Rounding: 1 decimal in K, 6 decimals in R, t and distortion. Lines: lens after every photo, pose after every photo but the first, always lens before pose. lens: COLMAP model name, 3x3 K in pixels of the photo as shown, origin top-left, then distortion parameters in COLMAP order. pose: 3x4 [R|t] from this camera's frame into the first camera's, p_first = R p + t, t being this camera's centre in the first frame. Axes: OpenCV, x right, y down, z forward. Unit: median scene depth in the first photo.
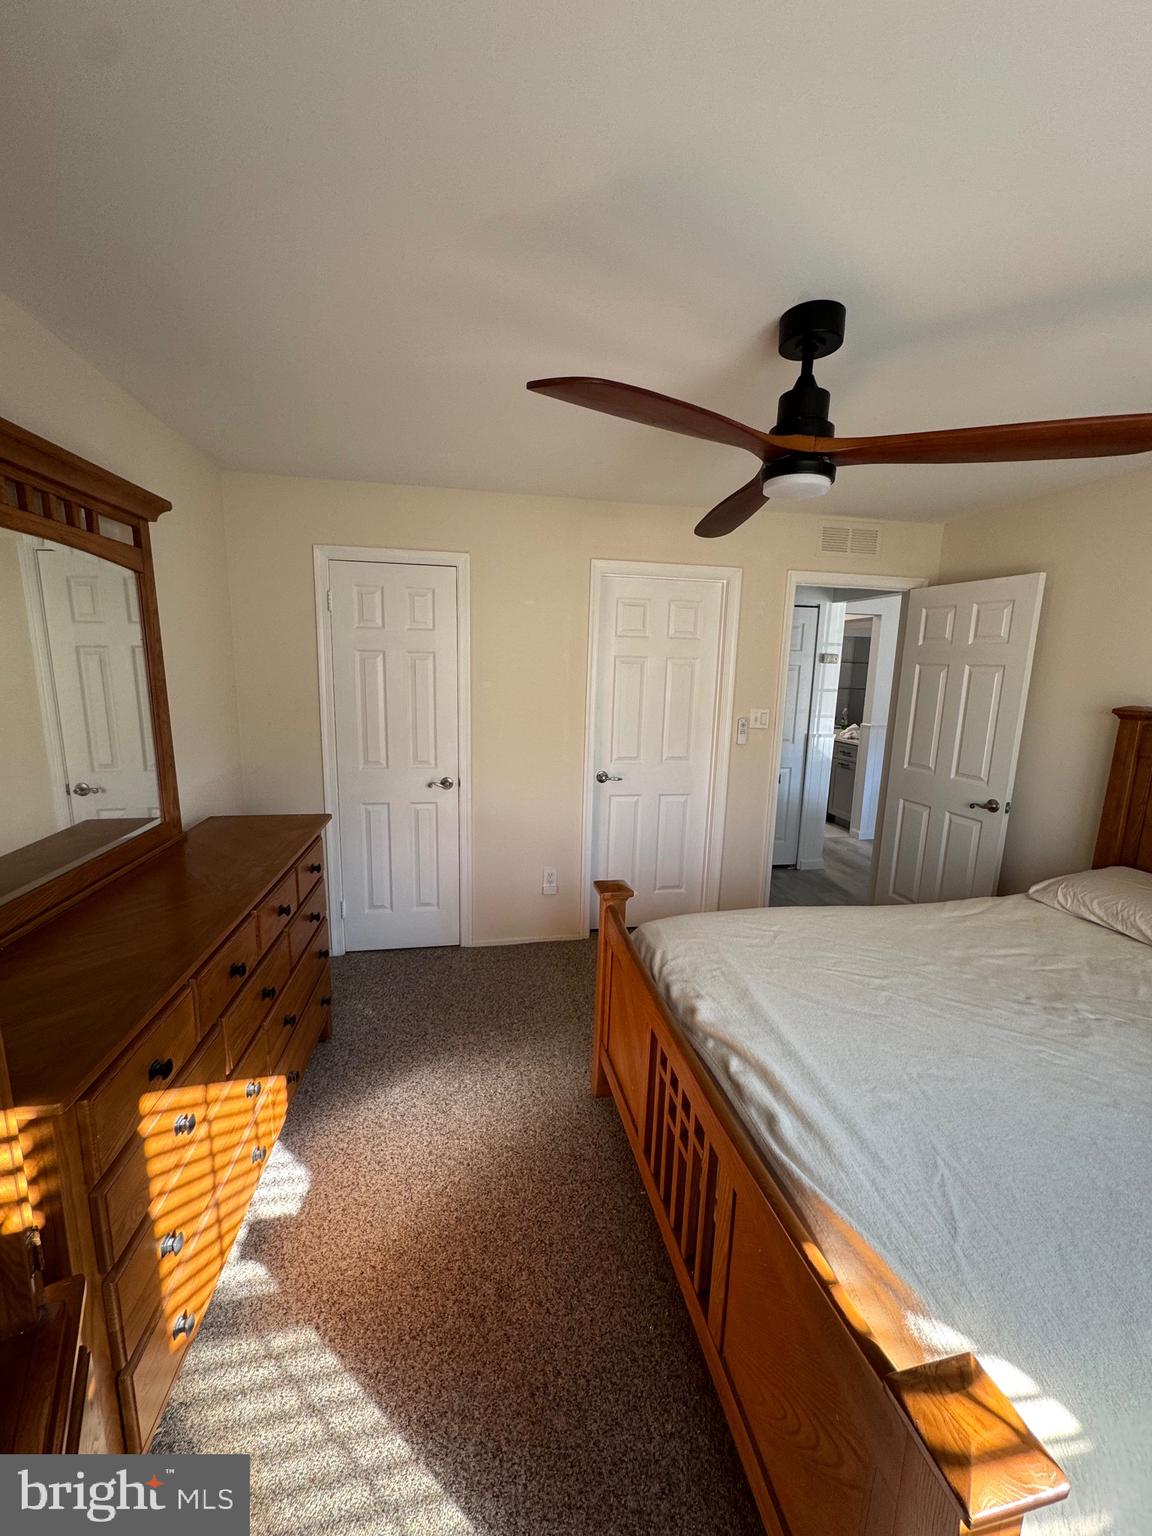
lens RADIAL K [[611.1, 0, 575.2], [0, 611.1, 770.6], [0, 0, 1]] dist [-0.002371, 0.000797]
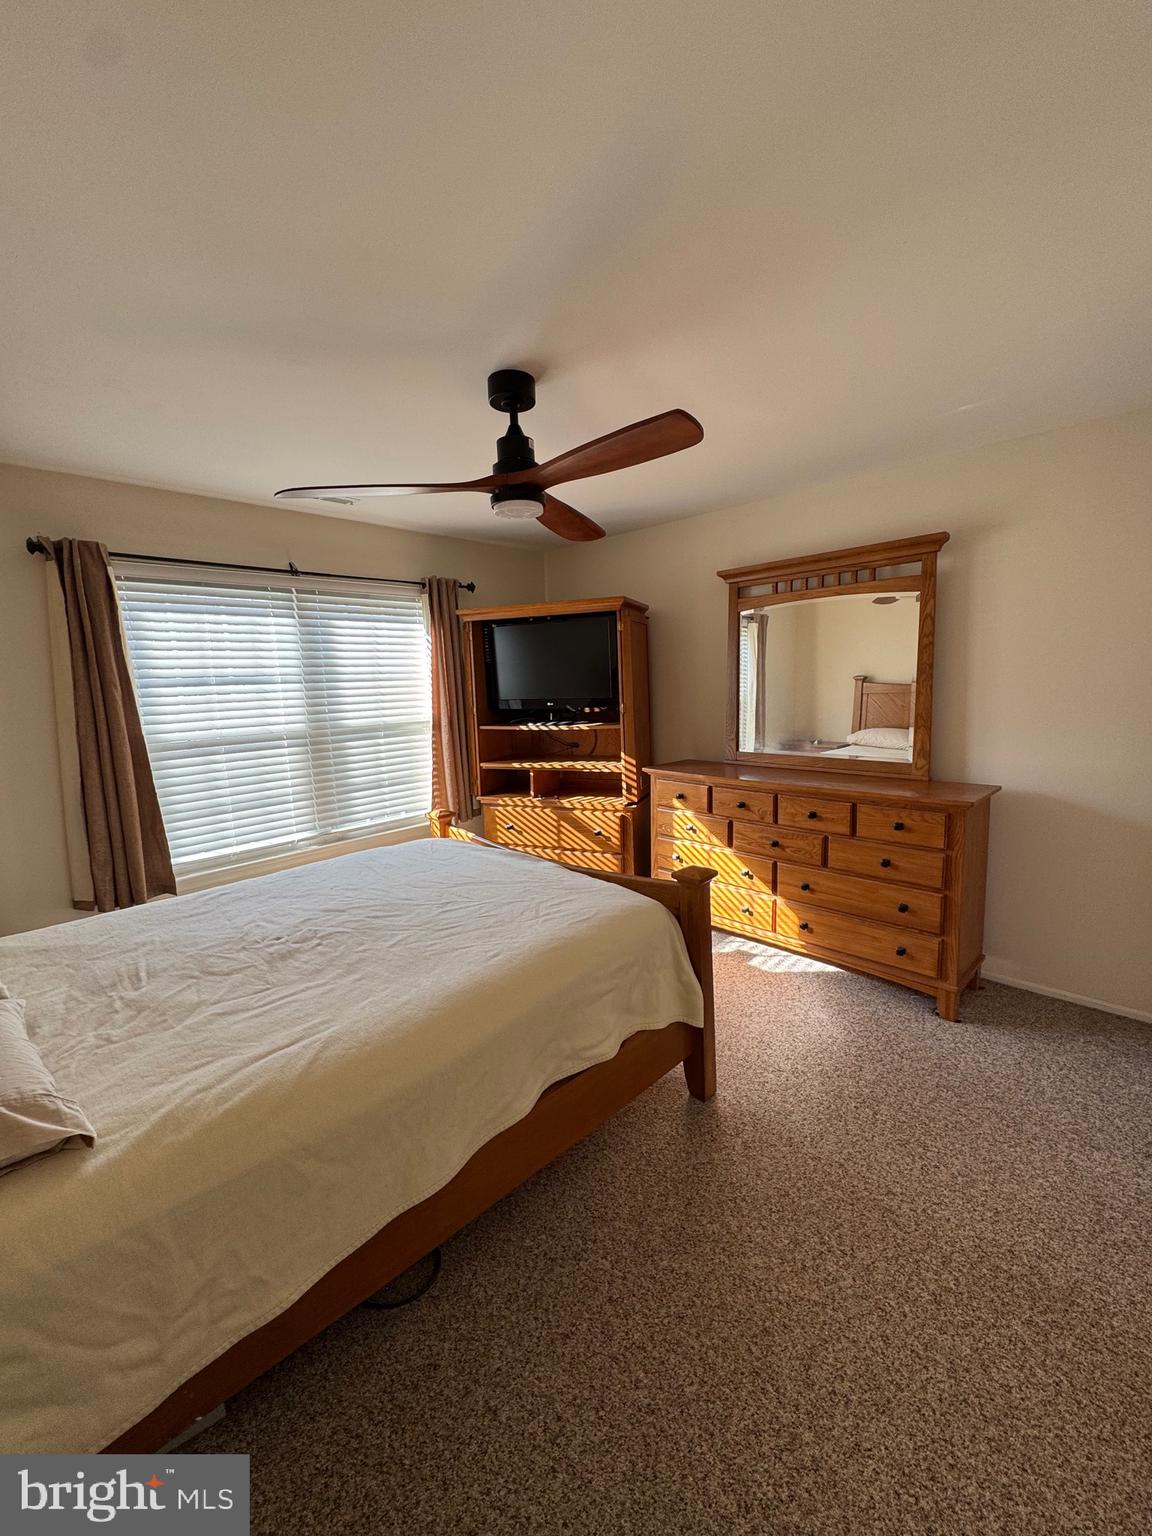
lens RADIAL K [[611.1, 0, 577.4], [0, 611.1, 762.9], [0, 0, 1]] dist [-0.002371, 0.000797]
pose [[-0.821100, 0.081501, -0.564936, 0.808956], [-0.085929, 0.960823, 0.263505, -0.235742], [0.564279, 0.264908, -0.781929, 1.733542]]
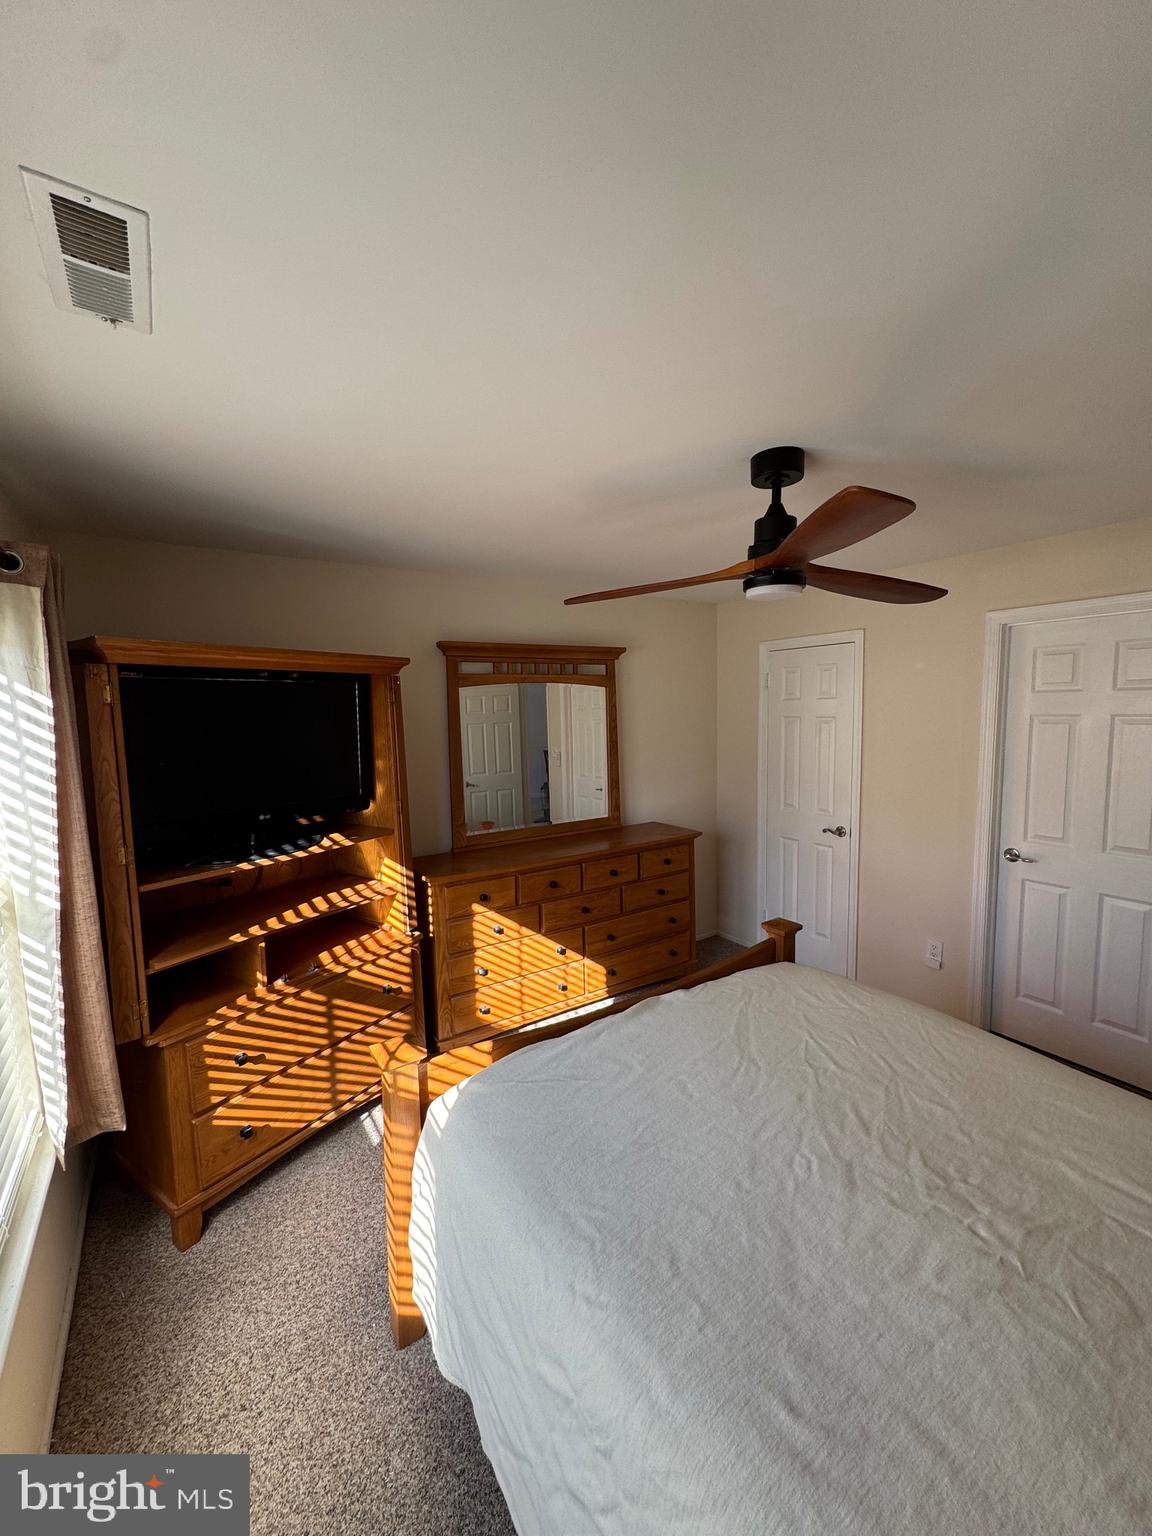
lens RADIAL K [[611.1, 0, 577.6], [0, 611.1, 773.1], [0, 0, 1]] dist [-0.002371, 0.000797]
pose [[0.381664, 0.061875, -0.922228, 1.033077], [-0.127582, 0.991733, 0.013739, -0.064526], [0.915454, 0.112416, 0.386403, 0.181523]]
